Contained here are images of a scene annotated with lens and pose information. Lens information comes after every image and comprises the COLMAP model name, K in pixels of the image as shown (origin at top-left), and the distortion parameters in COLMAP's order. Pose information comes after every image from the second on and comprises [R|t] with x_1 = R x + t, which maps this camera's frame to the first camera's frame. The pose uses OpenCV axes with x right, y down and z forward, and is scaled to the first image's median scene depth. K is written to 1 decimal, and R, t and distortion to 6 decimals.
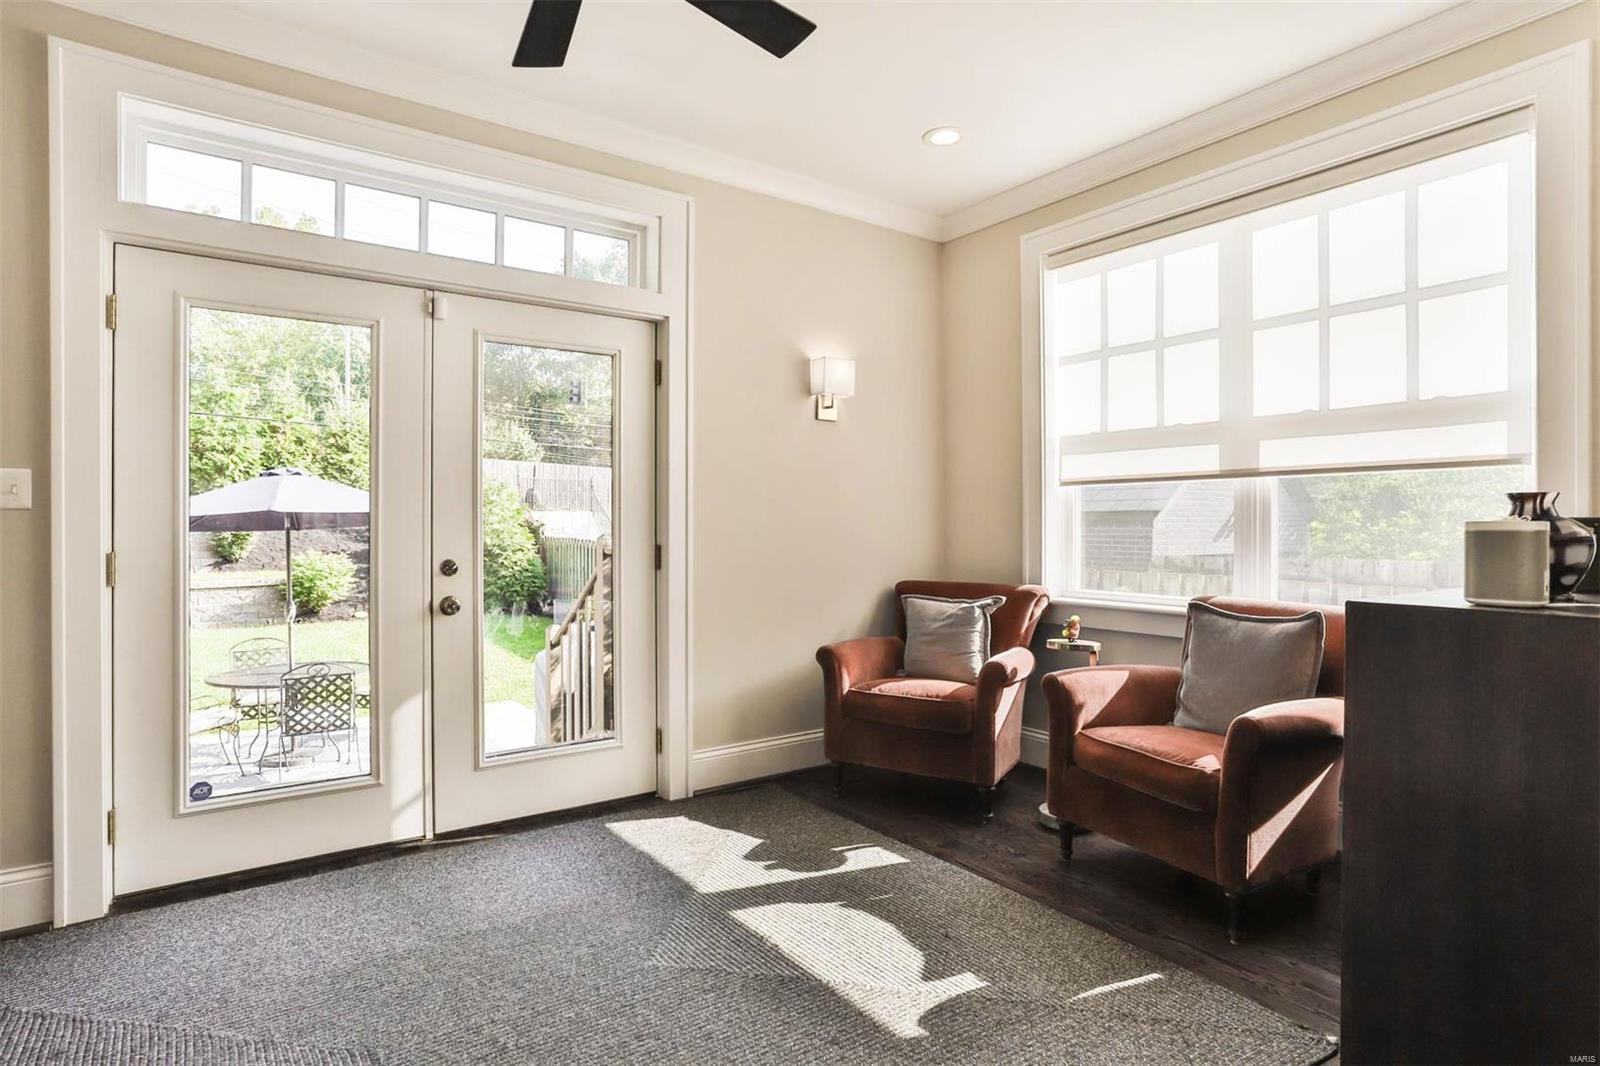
lens RADIAL K [[824.3, 0, 791.6], [0, 824.3, 523.8], [0, 0, 1]] dist [-0.064547, 0.035393]
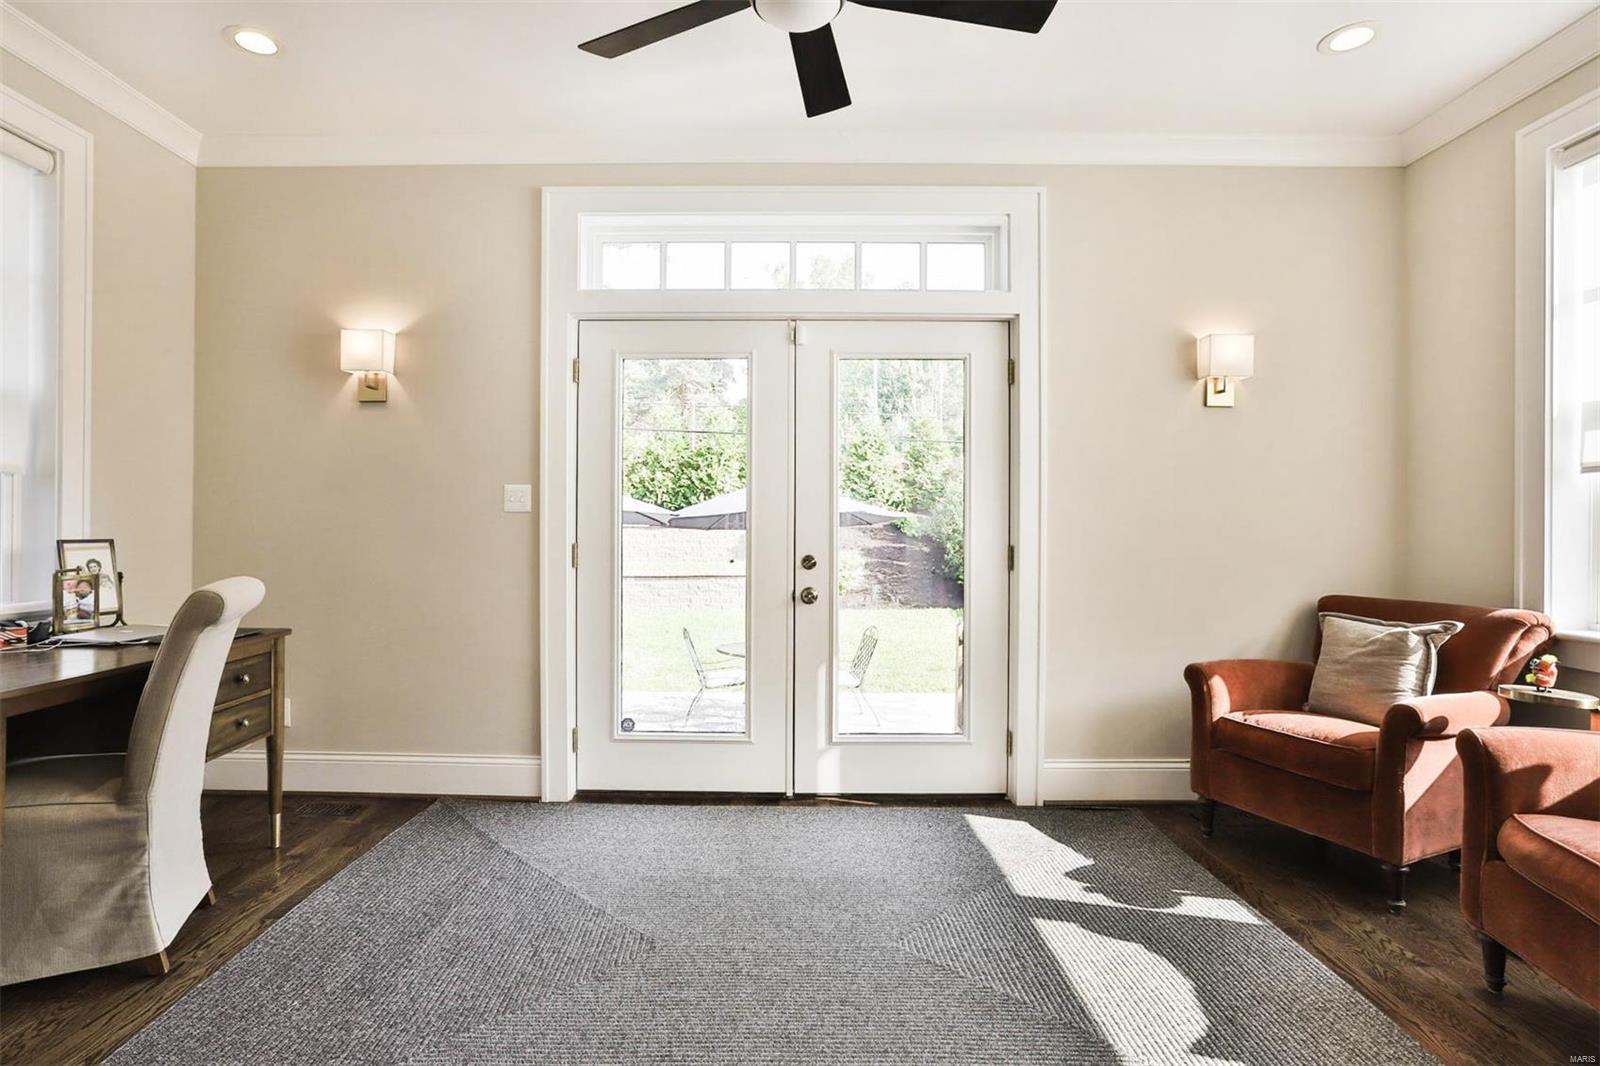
lens RADIAL K [[824.3, 0, 791.6], [0, 824.3, 523.8], [0, 0, 1]] dist [-0.064547, 0.035393]
pose [[0.811630, 0.003712, -0.584160, 0.203601], [-0.003903, 0.999992, 0.000931, -0.000507], [0.584158, 0.001525, 0.811638, 0.044786]]
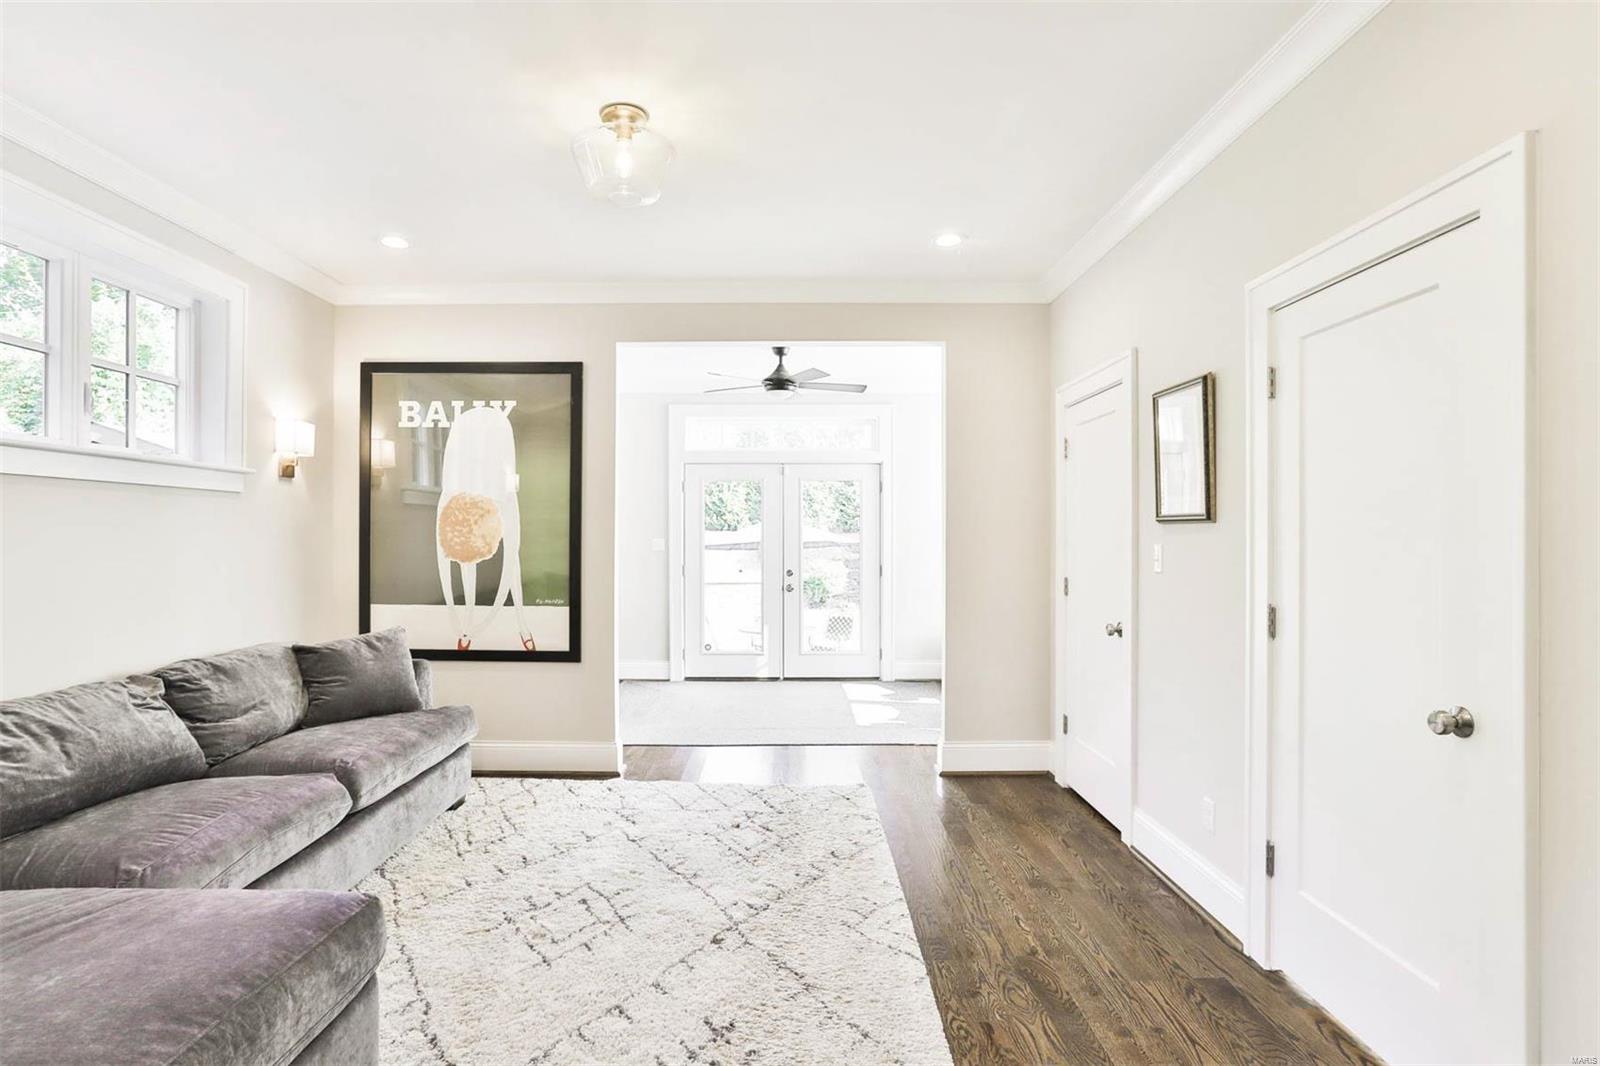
lens RADIAL K [[841.8, 0, 794.7], [0, 841.8, 541.3], [0, 0, 1]] dist [-0.047581, 0.038218]
pose [[0.812311, 0.006552, -0.583188, 0.976710], [0.000379, 0.999931, 0.011762, -0.065613], [0.583224, -0.009776, 0.812252, -0.974399]]
